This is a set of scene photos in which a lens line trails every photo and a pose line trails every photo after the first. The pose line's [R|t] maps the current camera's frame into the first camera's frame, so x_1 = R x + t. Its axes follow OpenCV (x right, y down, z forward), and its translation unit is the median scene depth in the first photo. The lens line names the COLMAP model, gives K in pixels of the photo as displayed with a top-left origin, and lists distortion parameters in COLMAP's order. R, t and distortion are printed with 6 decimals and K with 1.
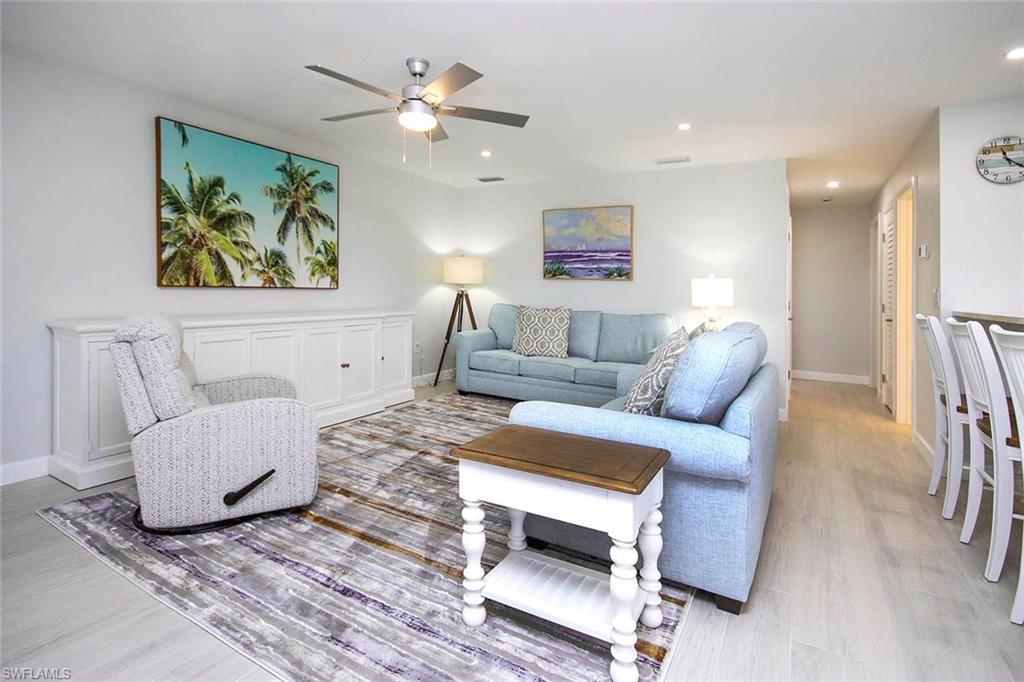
lens RADIAL K [[503.0, 0, 512.4], [0, 503.0, 284.1], [0, 0, 1]] dist [-0.000963, -0.000545]
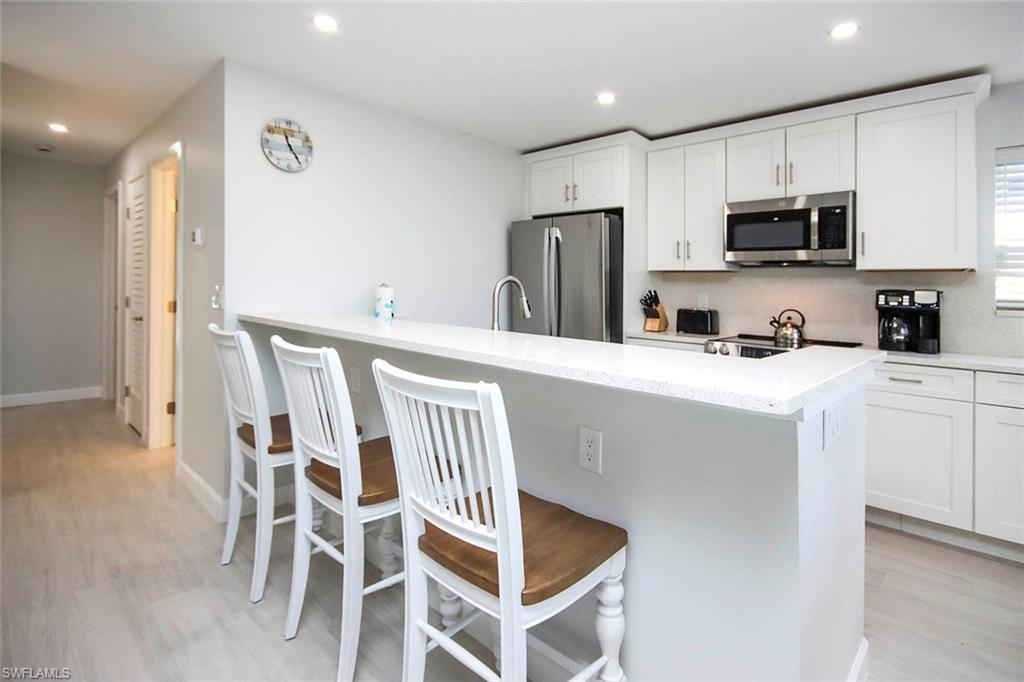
lens RADIAL K [[503.0, 0, 512.4], [0, 503.0, 284.1], [0, 0, 1]] dist [-0.000963, -0.000545]
pose [[0.235102, -0.009220, 0.971927, 0.146252], [-0.033195, 0.999295, 0.017510, -0.018946], [-0.971404, -0.036380, 0.234631, 0.297147]]
